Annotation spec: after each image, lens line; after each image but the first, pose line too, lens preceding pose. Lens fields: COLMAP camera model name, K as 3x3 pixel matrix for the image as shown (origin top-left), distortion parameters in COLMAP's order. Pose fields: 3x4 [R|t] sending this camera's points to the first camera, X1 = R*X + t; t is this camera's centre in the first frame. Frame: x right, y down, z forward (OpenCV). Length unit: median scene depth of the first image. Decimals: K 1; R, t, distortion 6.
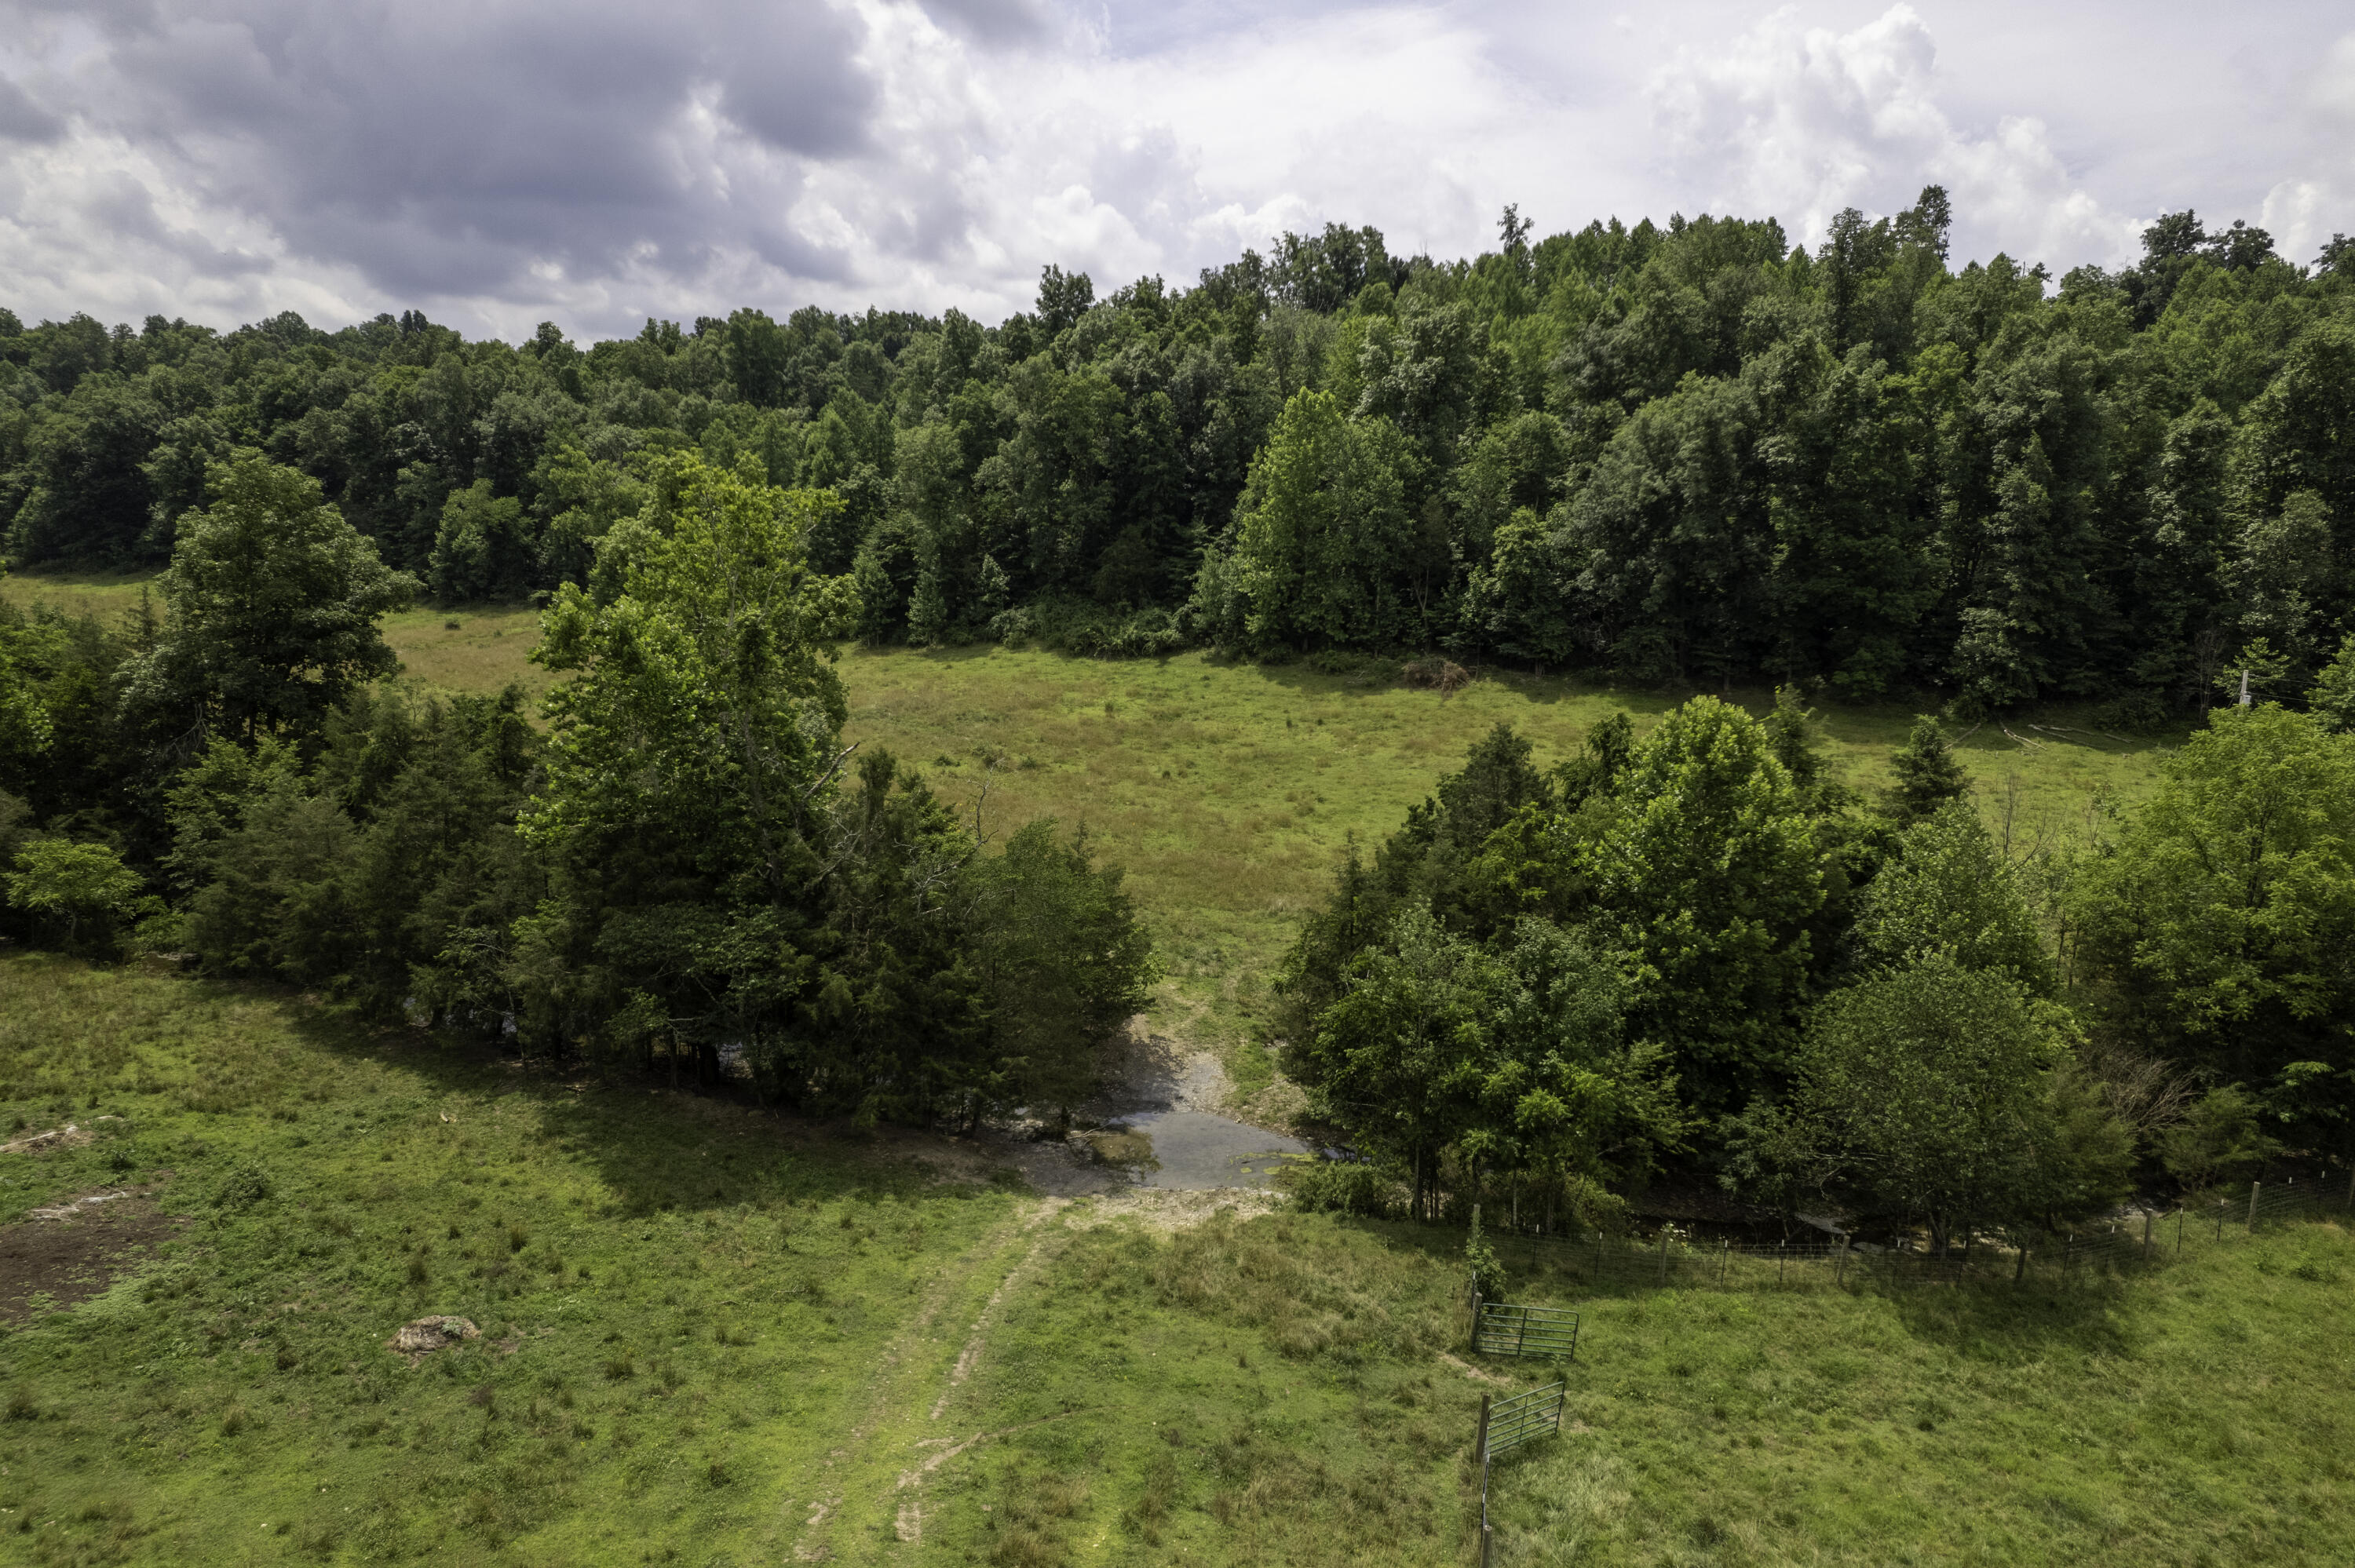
lens RADIAL K [[1505.0, 0, 1177.5], [0, 1505.0, 784.0], [0, 0, 1]] dist [-0.067393, 0.043543]
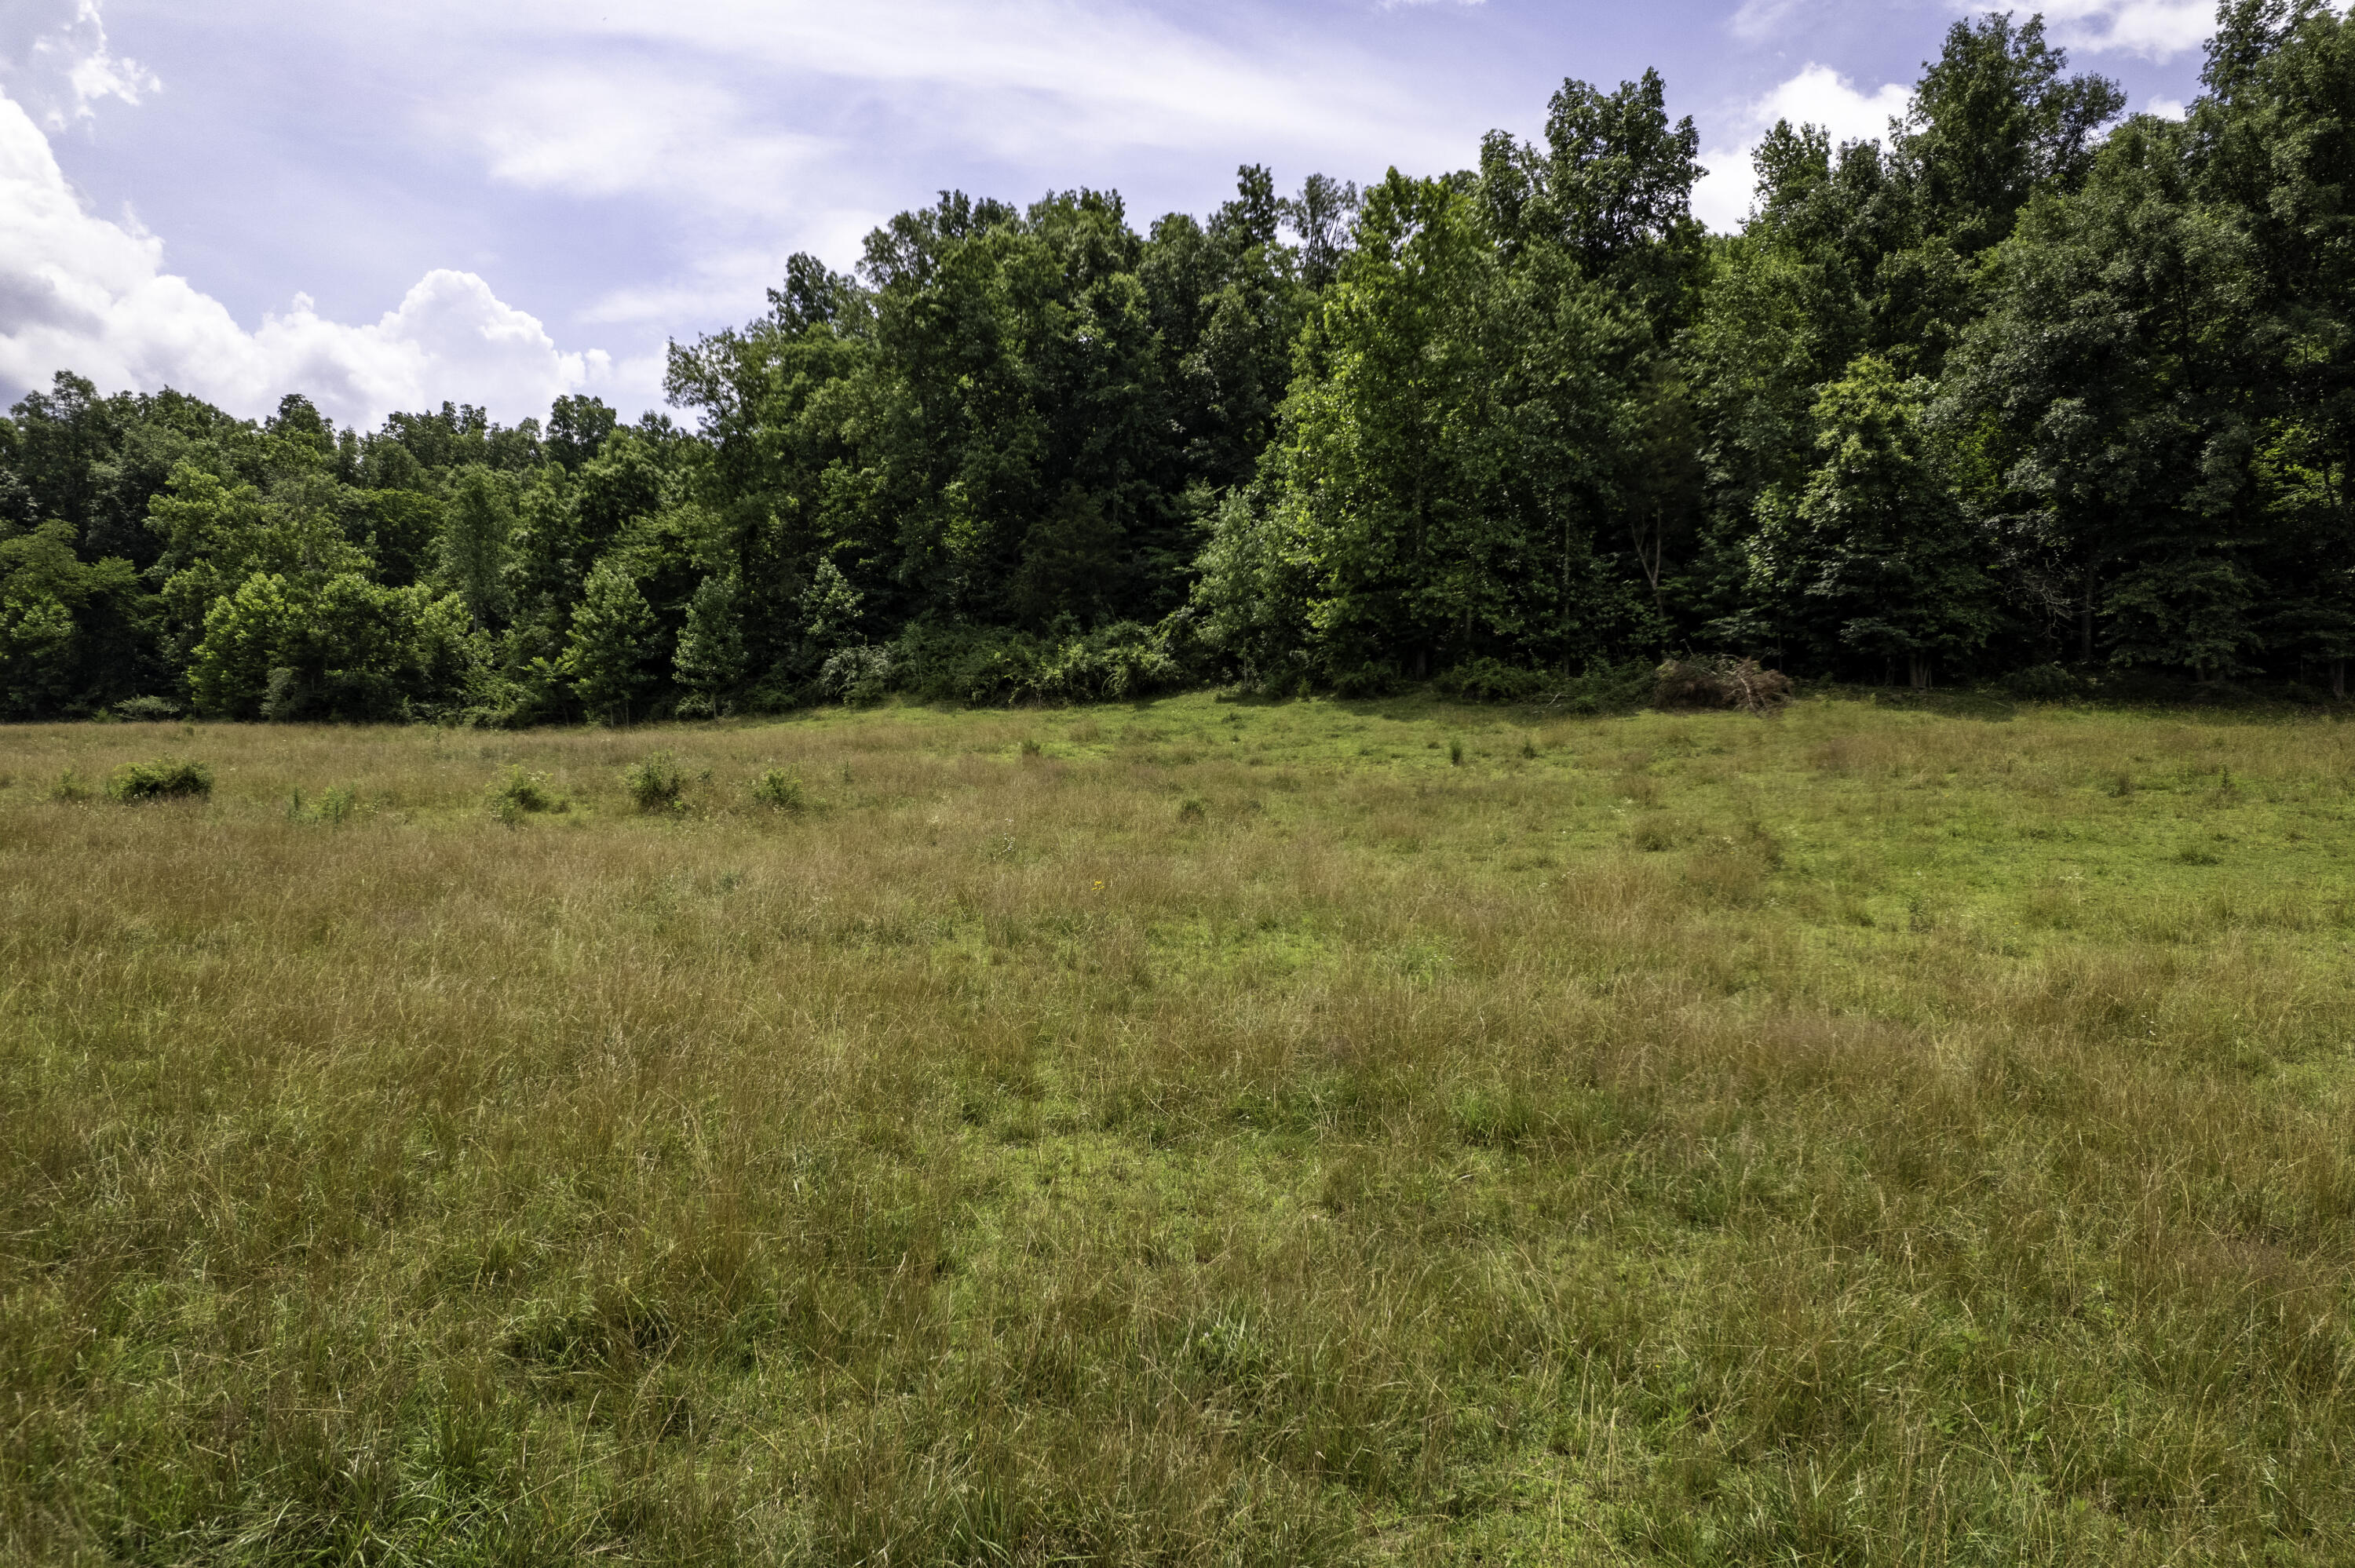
lens RADIAL K [[1505.0, 0, 1177.5], [0, 1505.0, 784.0], [0, 0, 1]] dist [-0.067393, 0.043543]
pose [[0.999049, -0.024339, 0.036171, -0.016184], [0.029687, 0.987376, -0.155584, 0.023277], [-0.031927, 0.156510, 0.987160, 0.473765]]
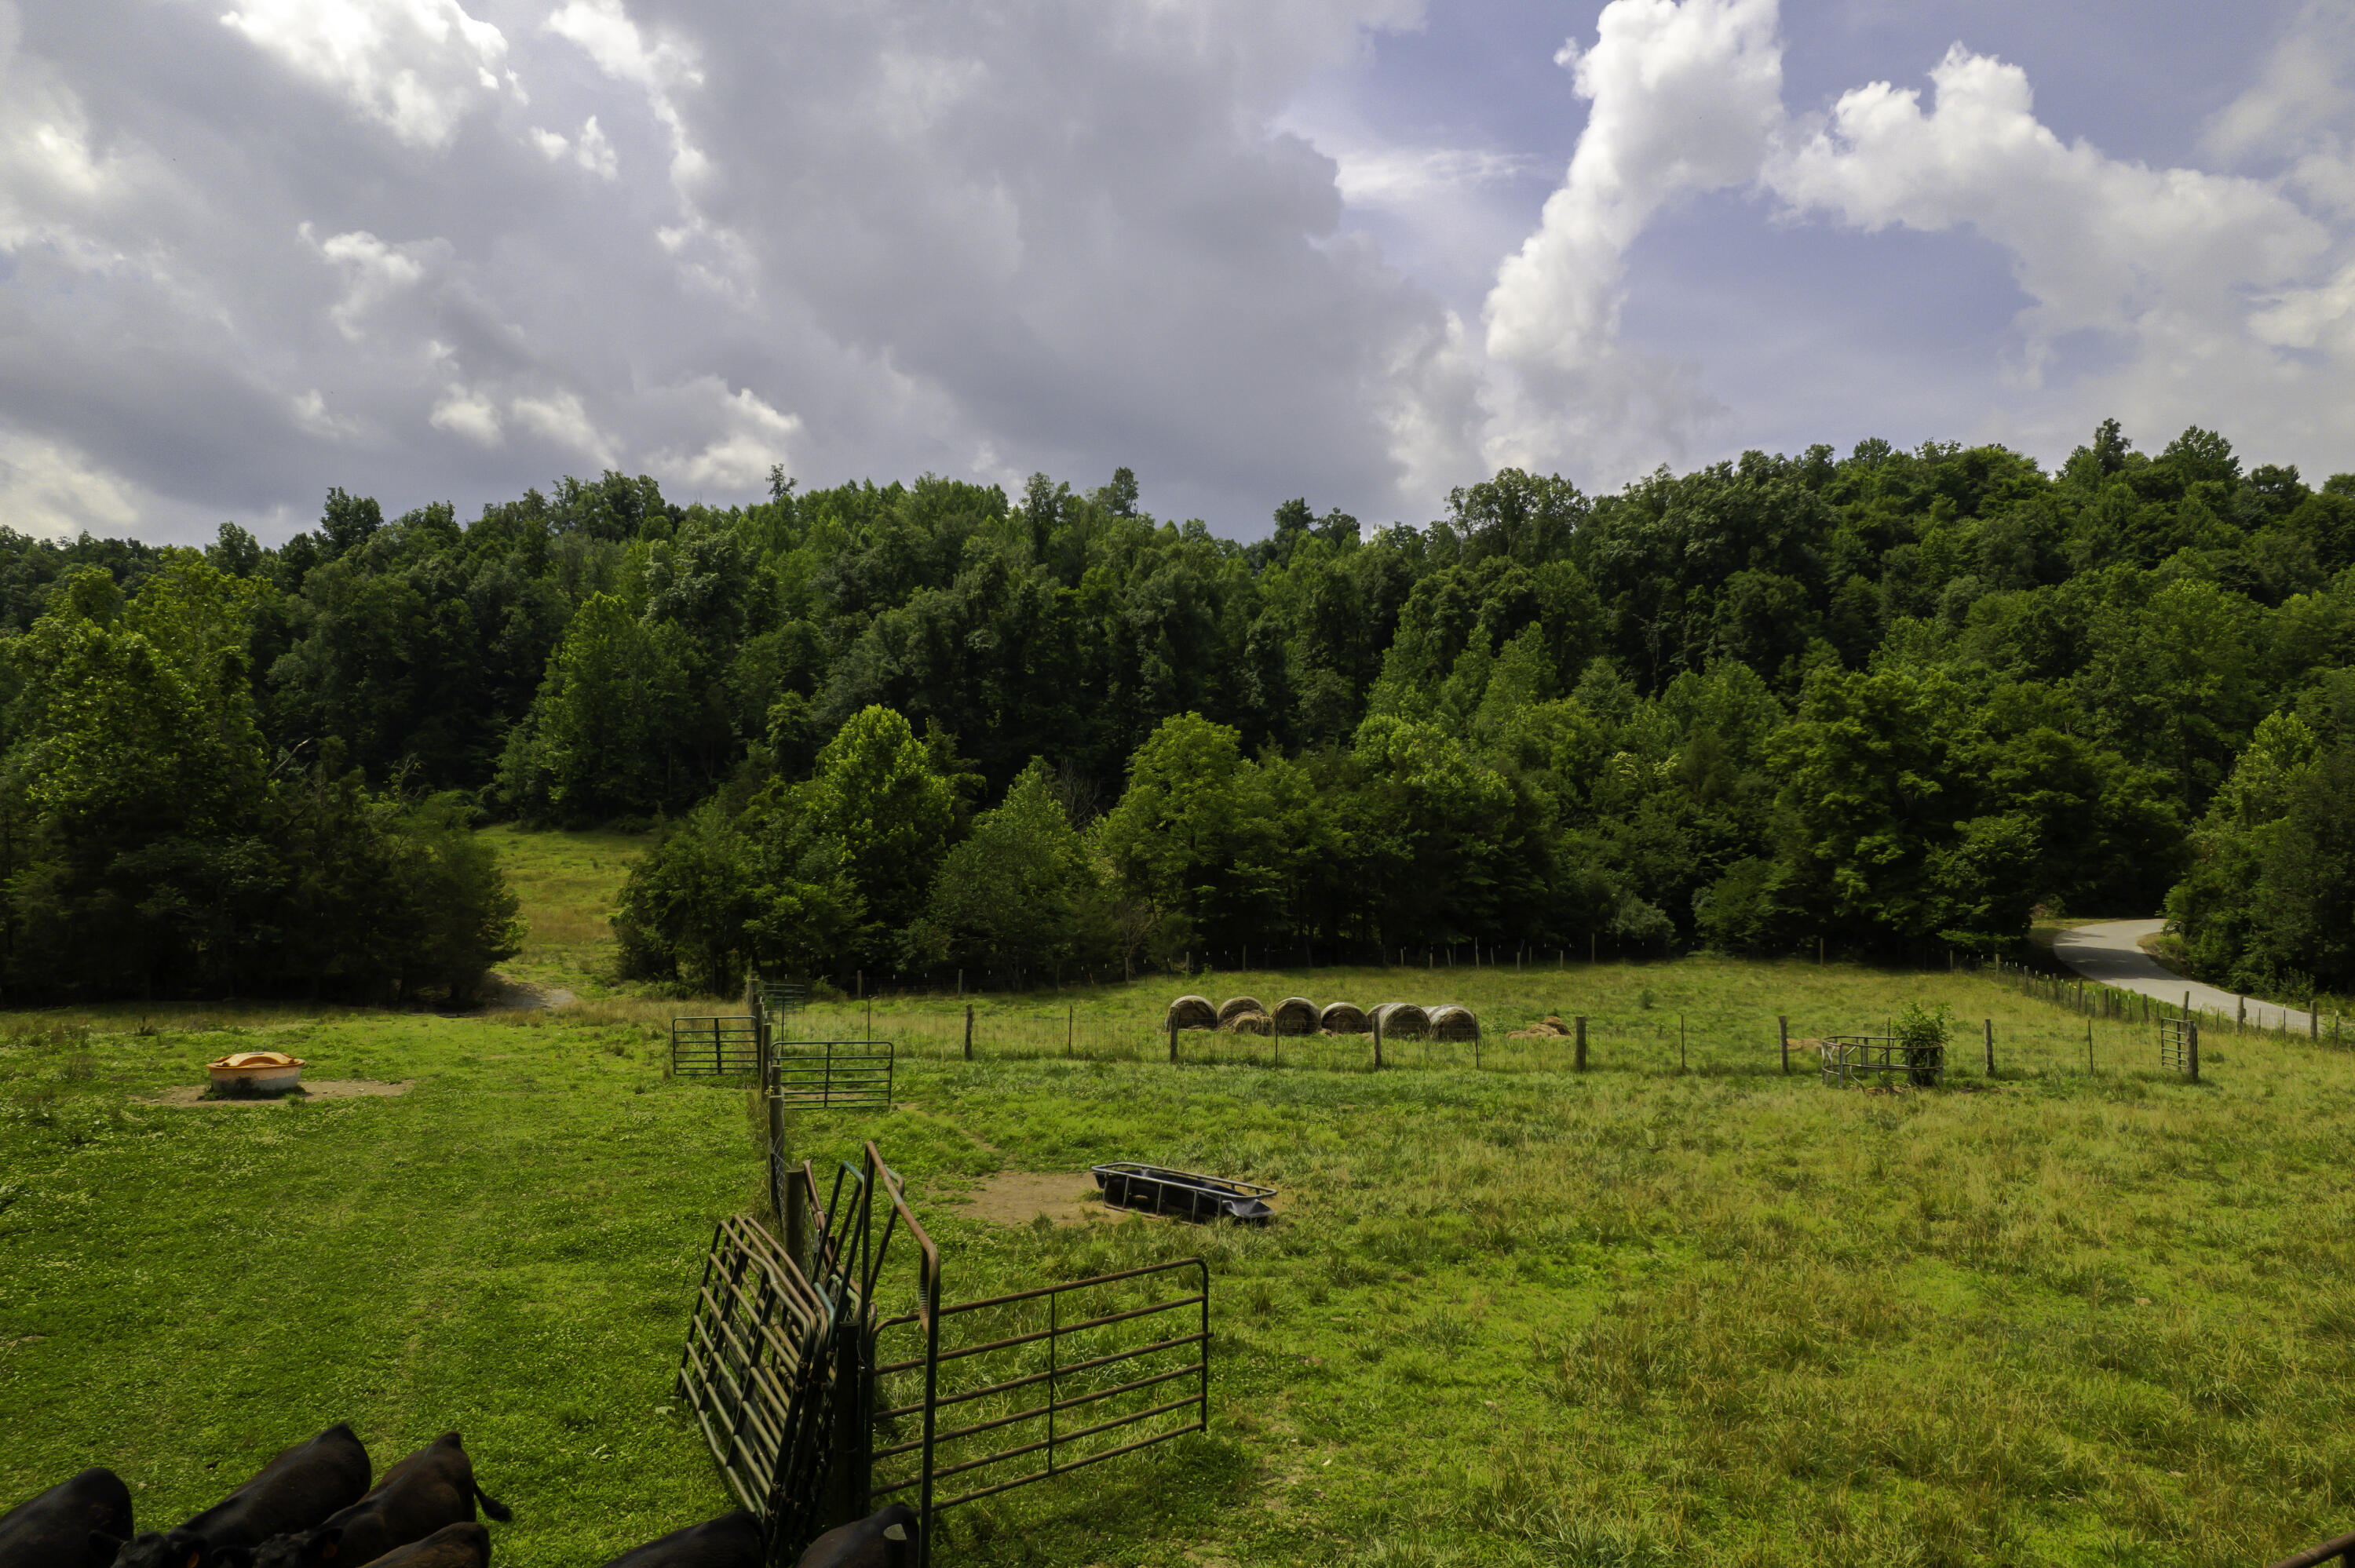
lens RADIAL K [[1565.1, 0, 1177.5], [0, 1565.1, 784.0], [0, 0, 1]] dist [-0.043821, 0.002955]
pose [[0.900446, -0.020155, 0.434500, -0.034026], [0.098406, 0.982465, -0.158360, 0.107660], [-0.423690, 0.185352, 0.886641, -0.215974]]
